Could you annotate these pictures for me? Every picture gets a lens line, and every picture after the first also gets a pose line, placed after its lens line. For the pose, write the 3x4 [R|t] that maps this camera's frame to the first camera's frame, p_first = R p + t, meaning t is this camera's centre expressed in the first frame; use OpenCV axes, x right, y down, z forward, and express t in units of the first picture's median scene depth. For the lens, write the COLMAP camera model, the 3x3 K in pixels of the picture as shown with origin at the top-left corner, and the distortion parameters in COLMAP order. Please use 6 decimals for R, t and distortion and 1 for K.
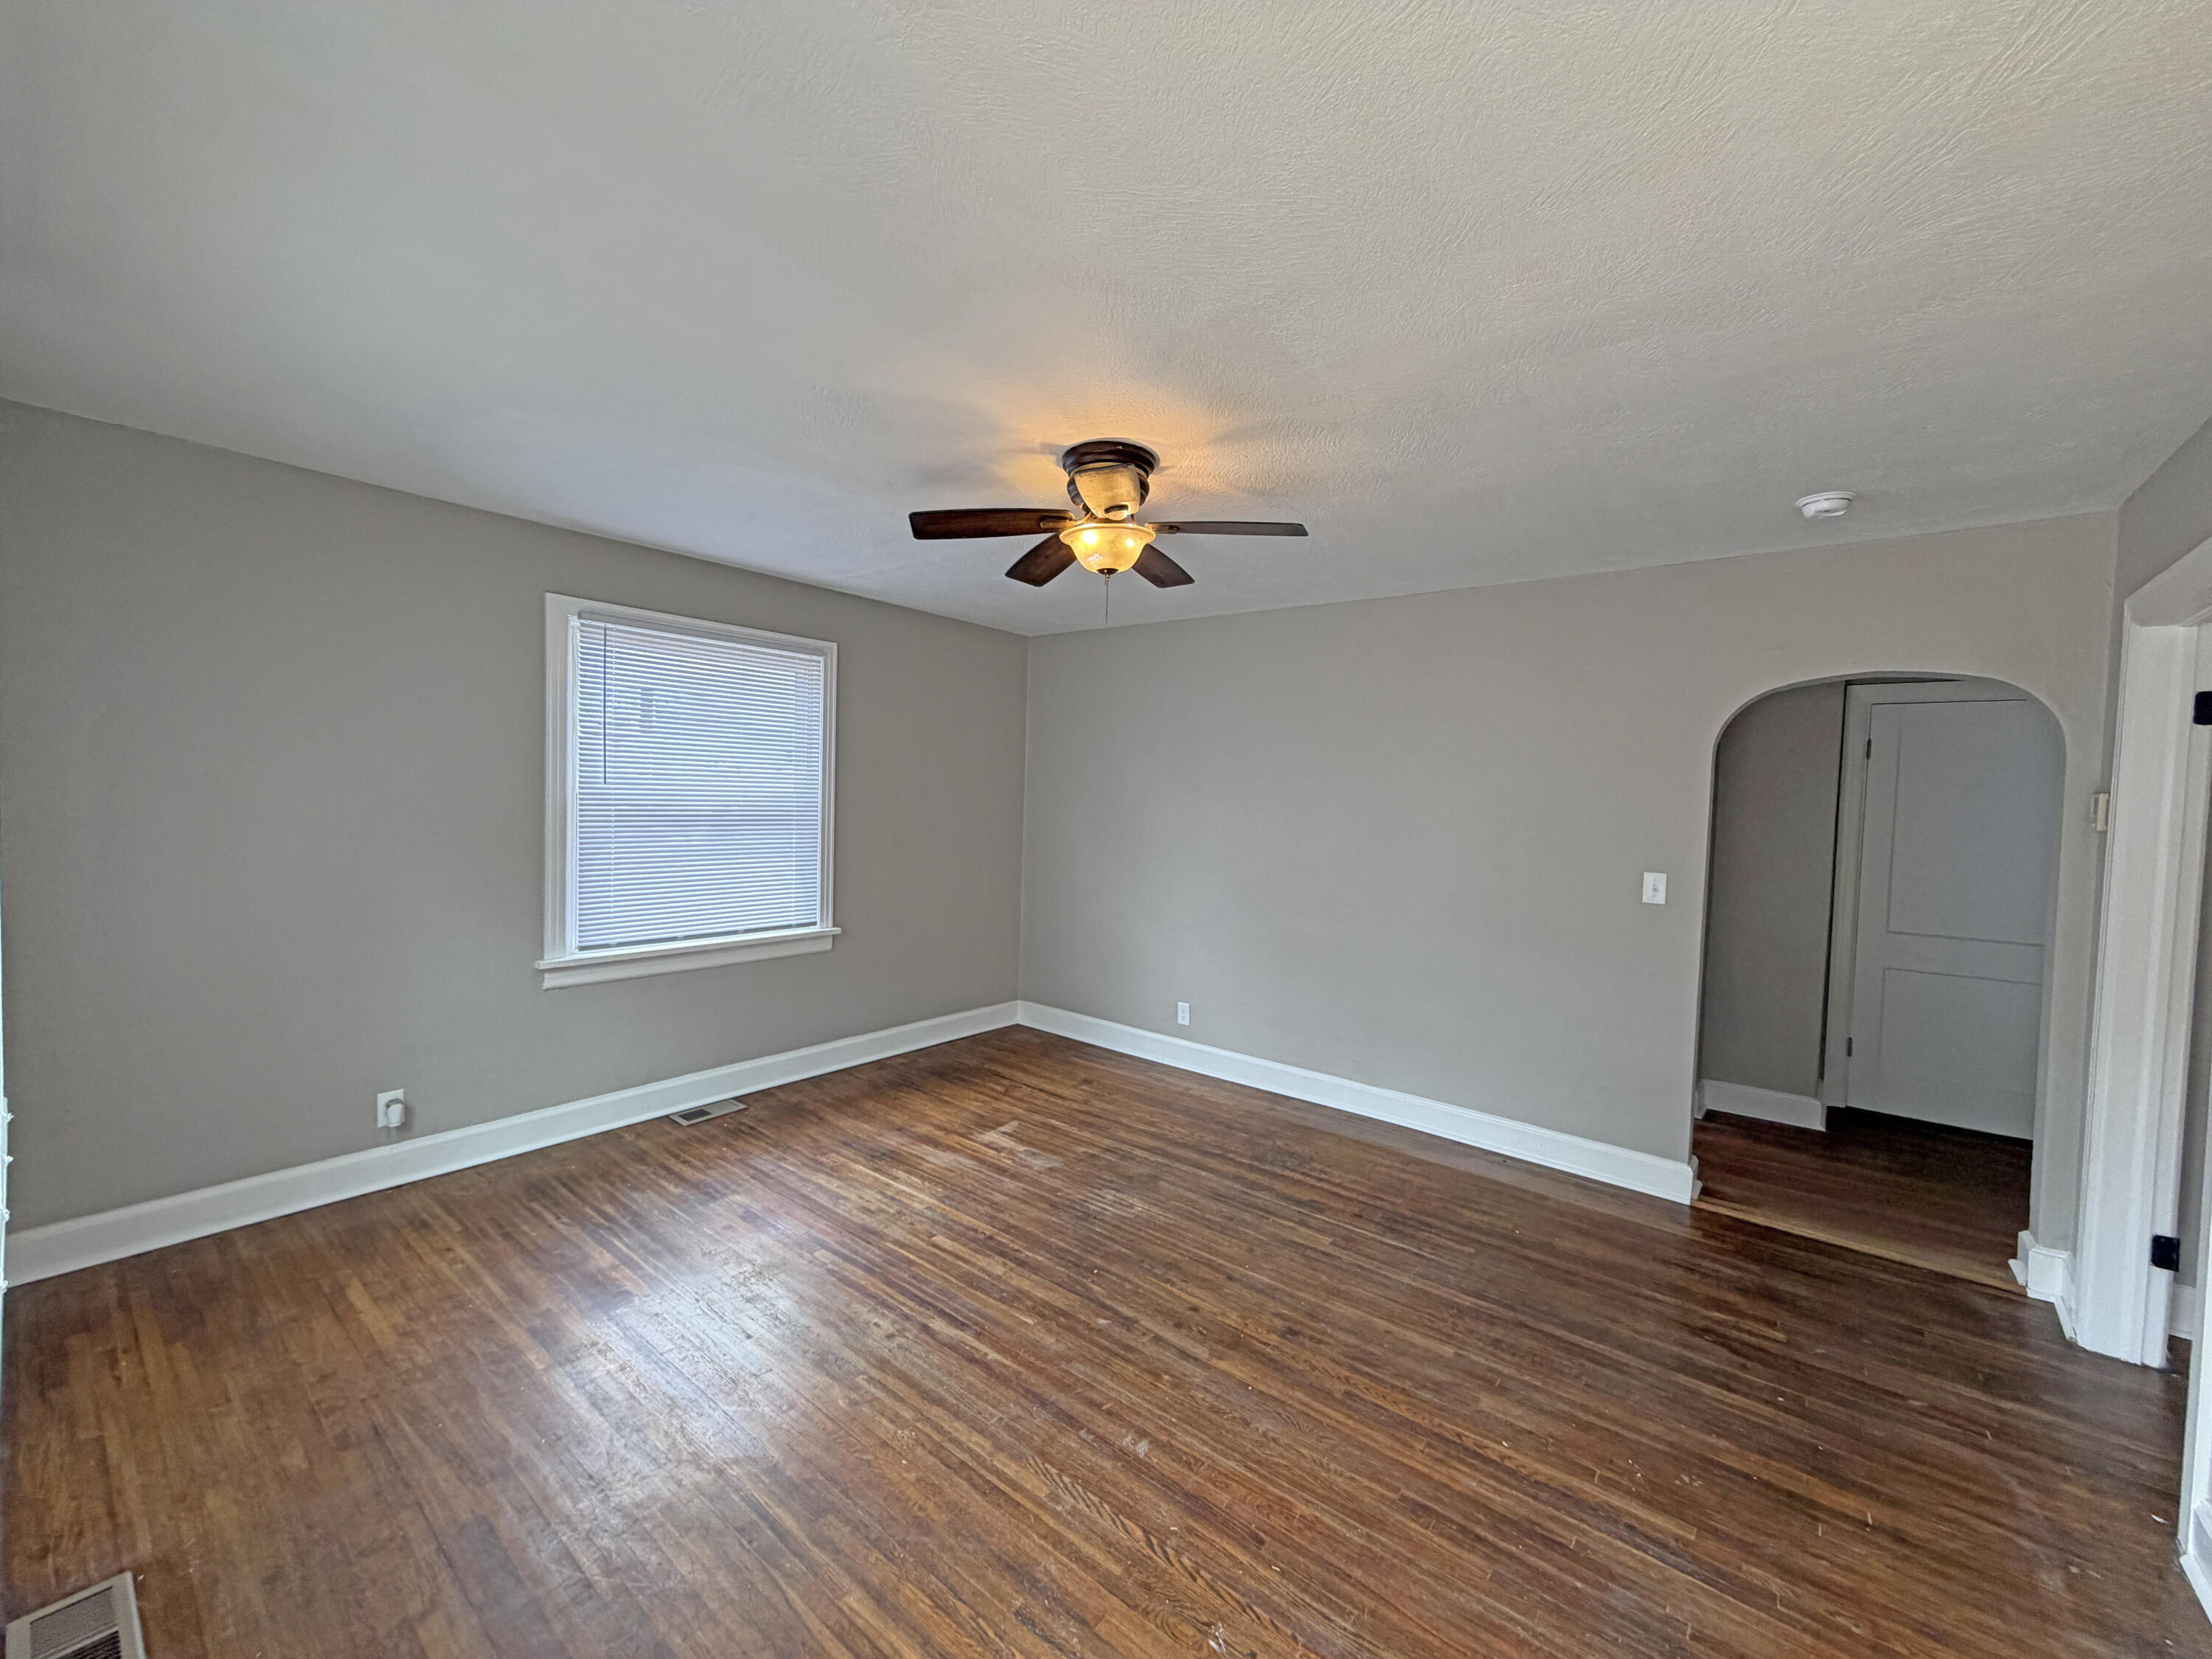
lens RADIAL K [[878.6, 0, 1103.2], [0, 878.6, 828.3], [0, 0, 1]] dist [0.000388, 0.000379]
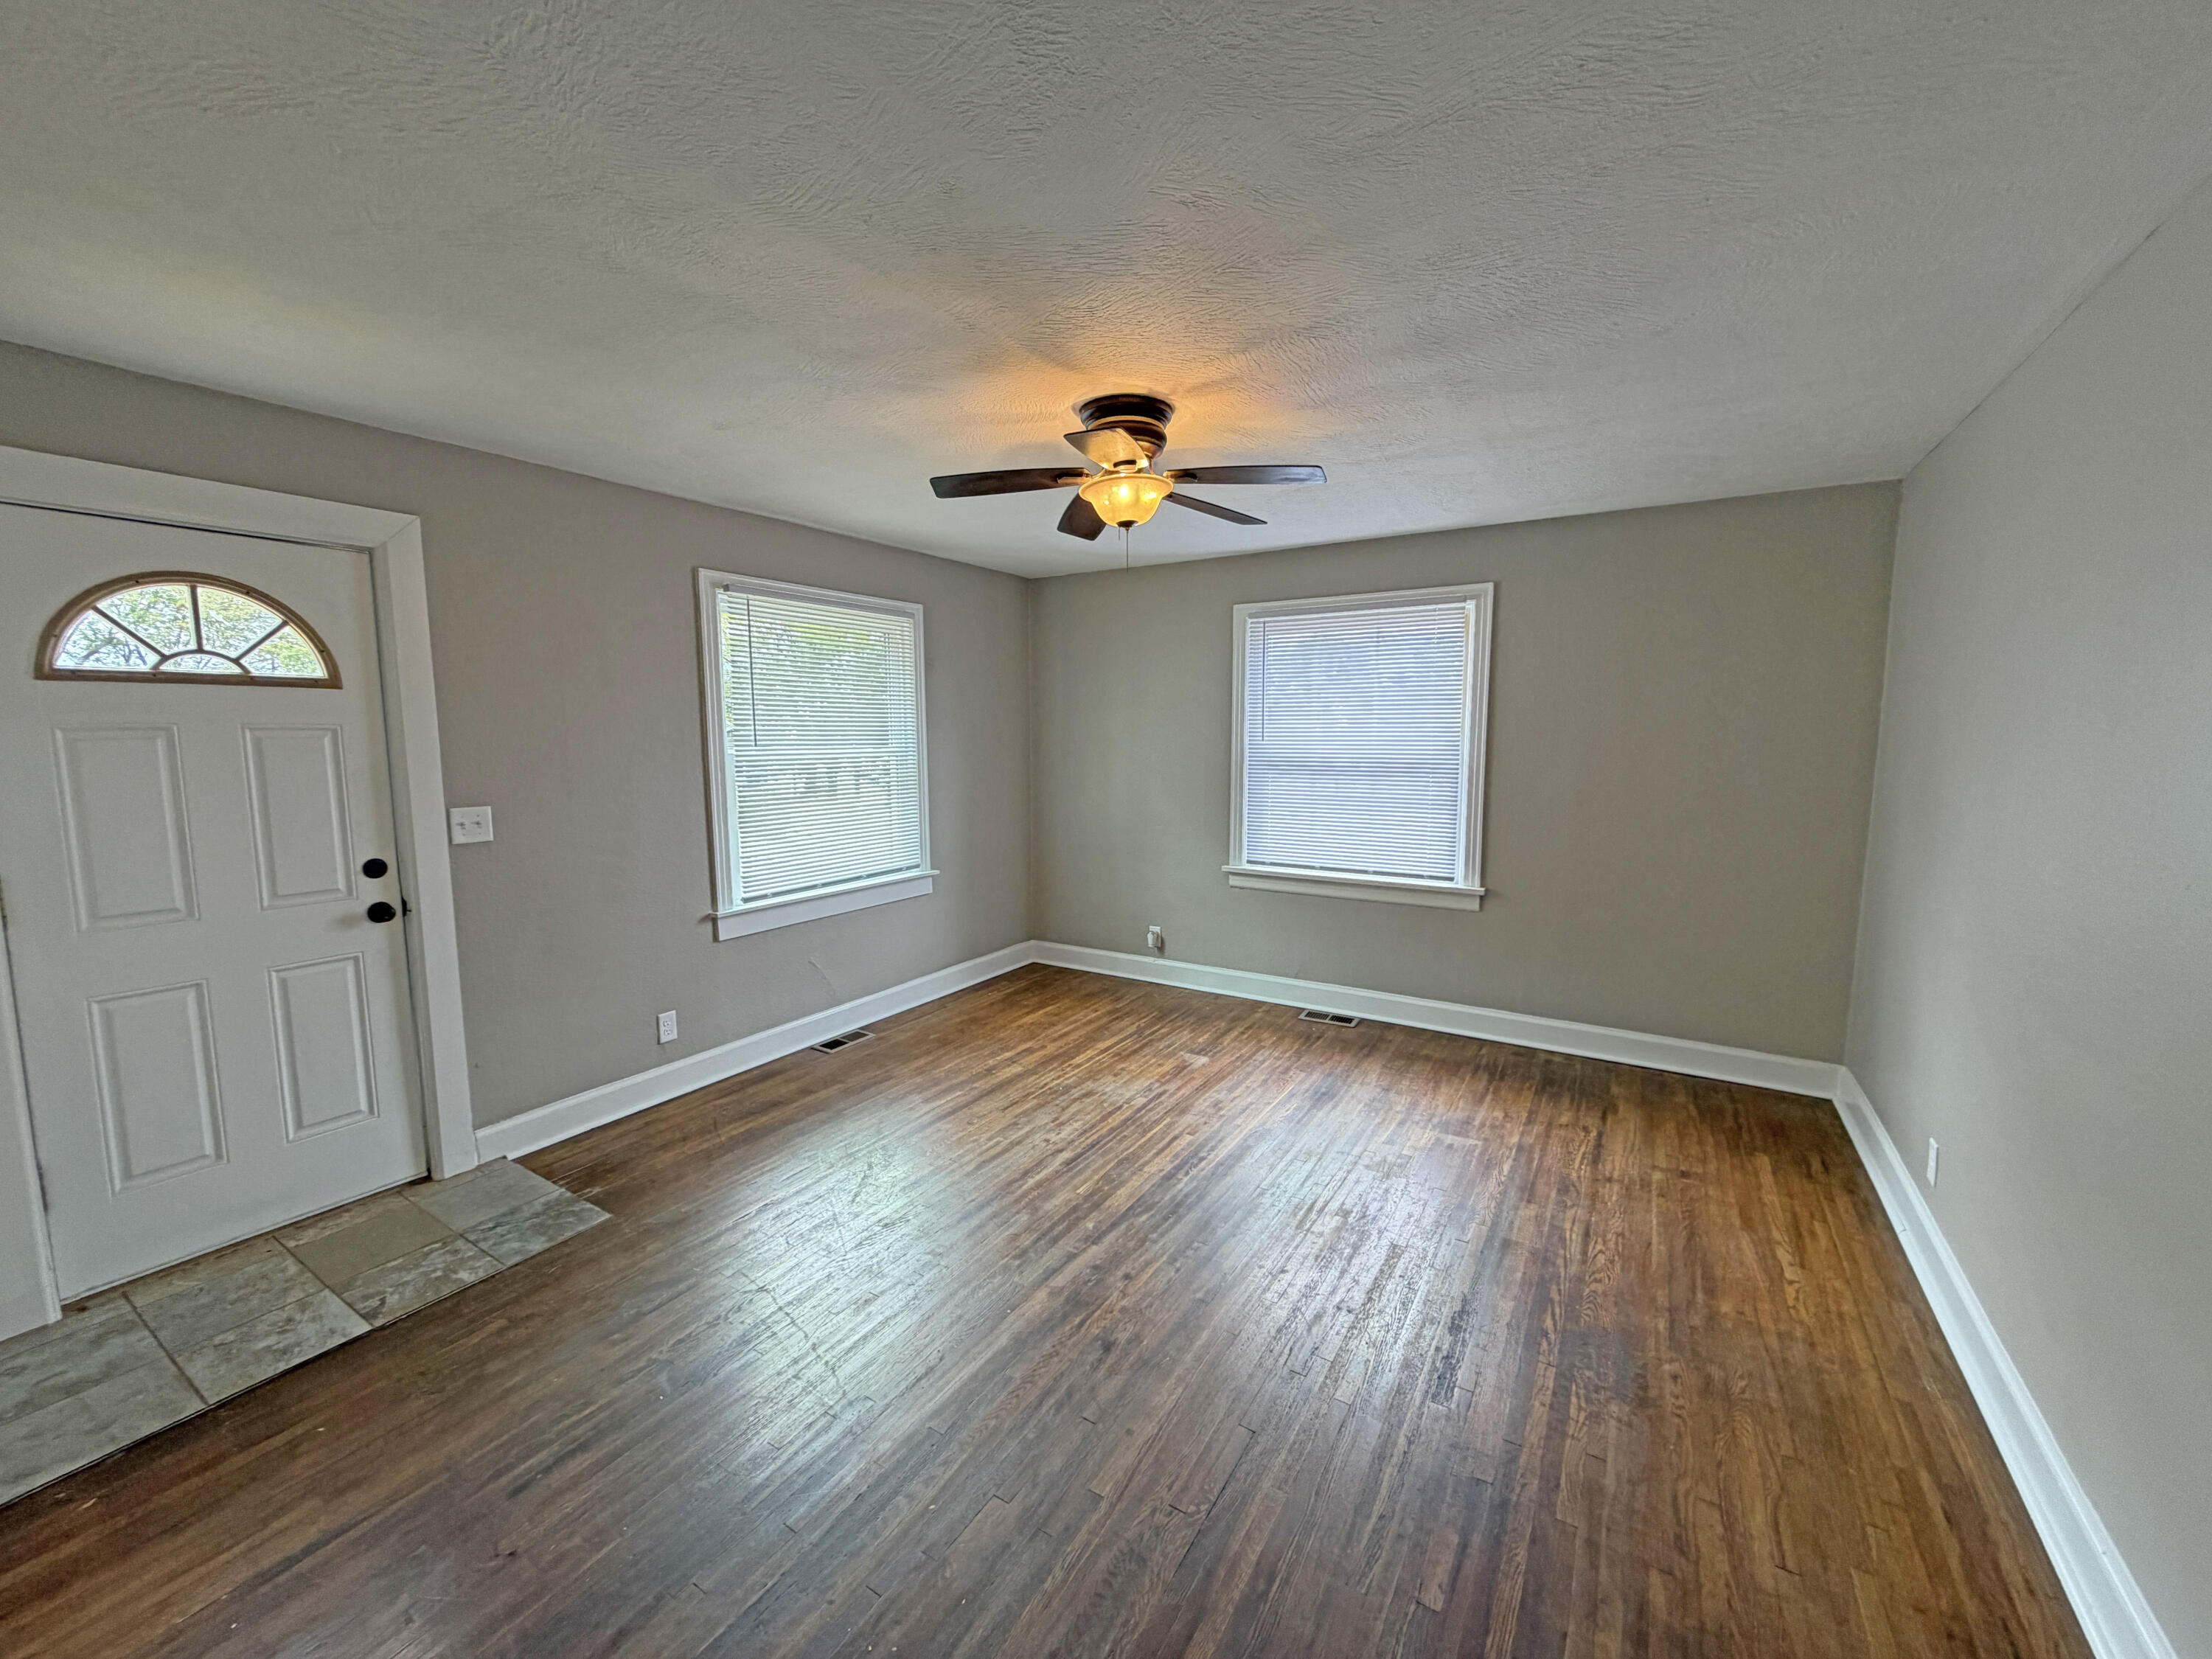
lens RADIAL K [[883.6, 0, 1096.4], [0, 883.6, 830.0], [0, 0, 1]] dist [0.000917, 0.000059]
pose [[0.108296, 0.083016, -0.990646, 0.769569], [-0.031507, 0.996293, 0.080045, -0.015987], [0.993619, 0.022544, 0.110510, 0.635933]]
